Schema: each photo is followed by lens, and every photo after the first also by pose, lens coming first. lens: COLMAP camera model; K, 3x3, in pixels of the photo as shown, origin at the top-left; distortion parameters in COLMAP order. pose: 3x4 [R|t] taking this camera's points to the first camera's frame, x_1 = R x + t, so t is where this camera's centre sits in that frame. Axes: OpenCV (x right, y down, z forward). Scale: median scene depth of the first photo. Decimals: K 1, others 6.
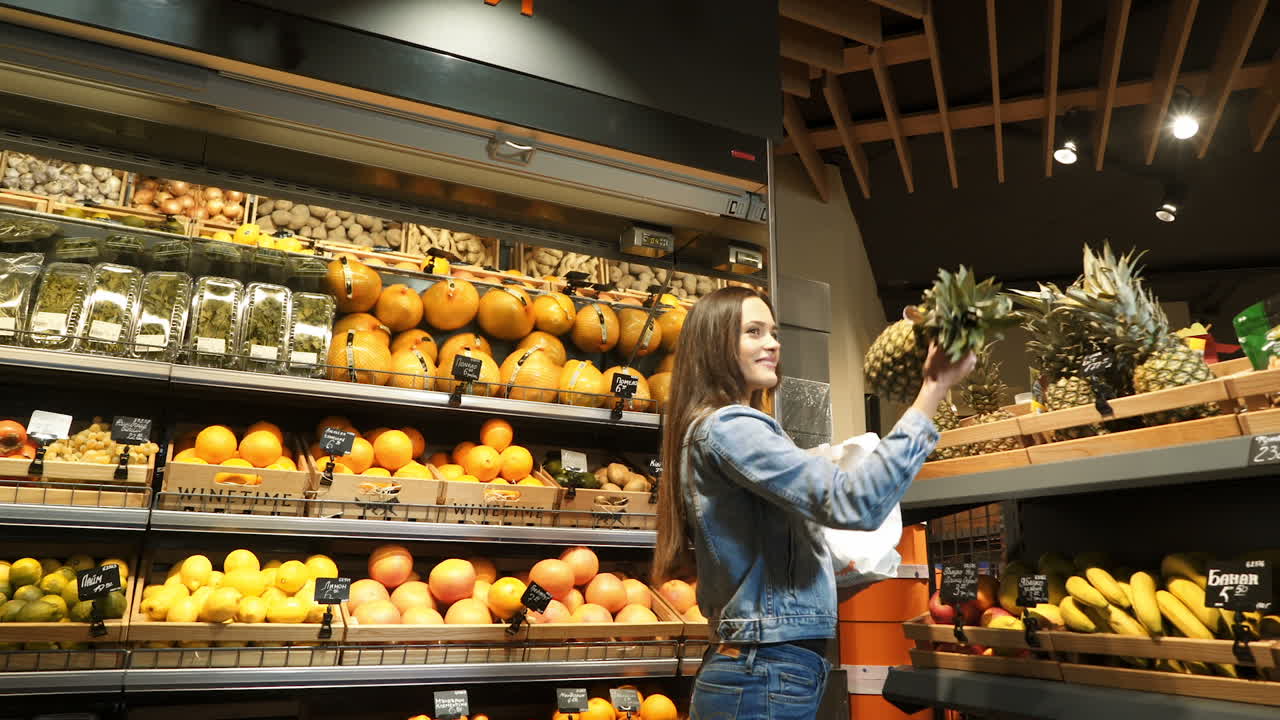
lens RADIAL K [[924.6, 0, 641.7], [0, 924.6, 327.2], [0, 0, 1]] dist [-0.027196, 0.004666]
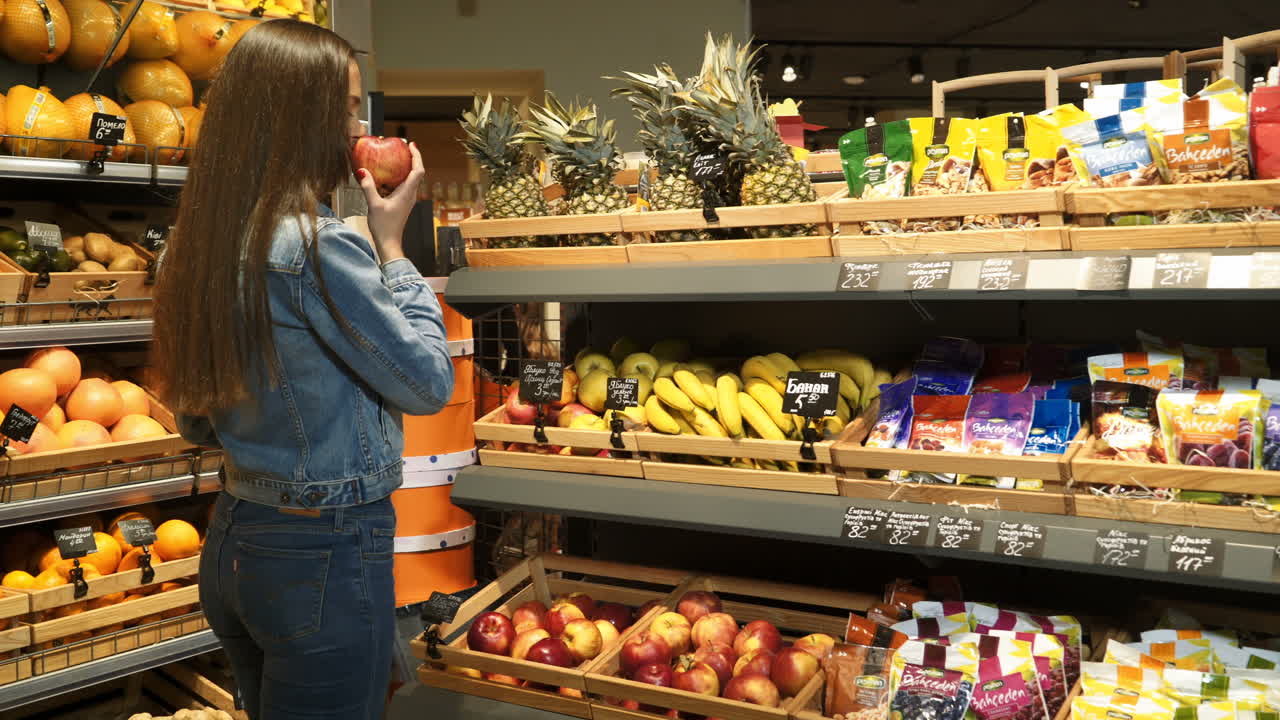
lens RADIAL K [[1356.7, 0, 640.0], [0, 1356.7, 360.0], [0, 0, 1]] dist [-0.018955, -0.005486]
pose [[0.878159, -0.056223, 0.475053, -0.237713], [-0.100574, 0.949174, 0.298252, -0.176845], [-0.467677, -0.309690, 0.827871, -0.186964]]
